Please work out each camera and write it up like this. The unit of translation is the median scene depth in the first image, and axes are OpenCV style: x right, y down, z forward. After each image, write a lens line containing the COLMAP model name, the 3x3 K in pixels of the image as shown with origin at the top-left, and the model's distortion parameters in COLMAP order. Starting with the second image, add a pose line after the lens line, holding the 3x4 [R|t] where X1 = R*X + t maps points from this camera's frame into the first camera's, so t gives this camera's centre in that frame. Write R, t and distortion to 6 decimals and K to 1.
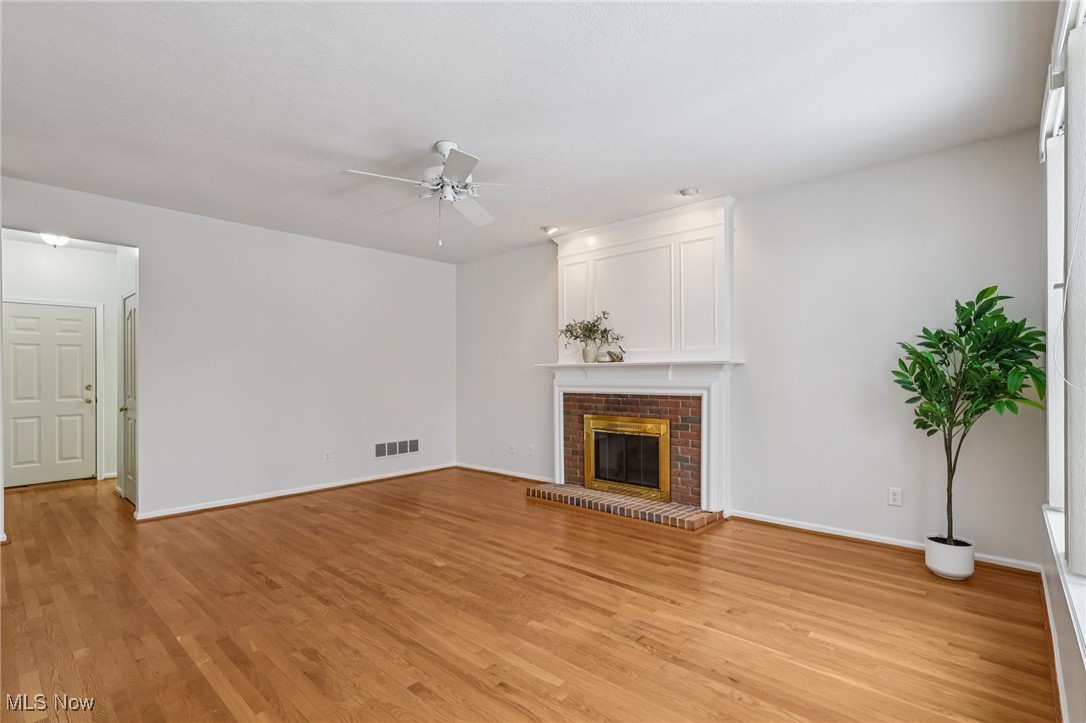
lens RADIAL K [[507.1, 0, 541.7], [0, 507.1, 371.9], [0, 0, 1]] dist [0.006145, -0.000818]
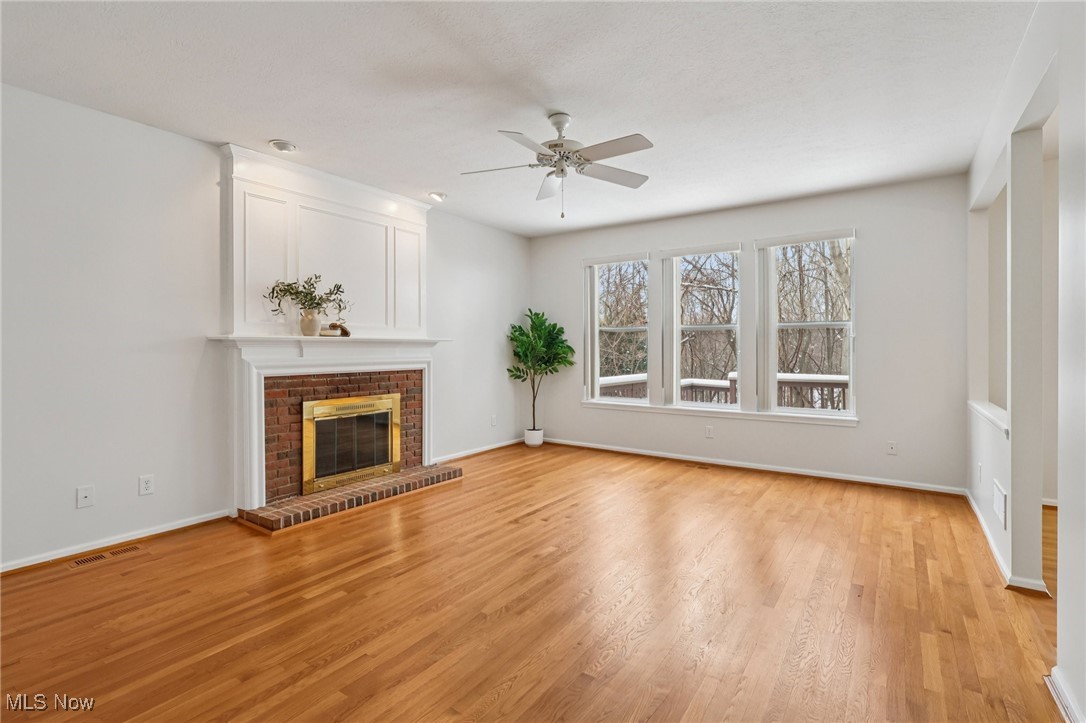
lens RADIAL K [[507.1, 0, 543.3], [0, 507.1, 350.7], [0, 0, 1]] dist [0.006145, -0.000818]
pose [[-0.119780, 0.002188, 0.992798, -0.785038], [-0.000097, 0.999998, -0.002215, 0.007250], [-0.992800, -0.000362, -0.119780, 0.776688]]
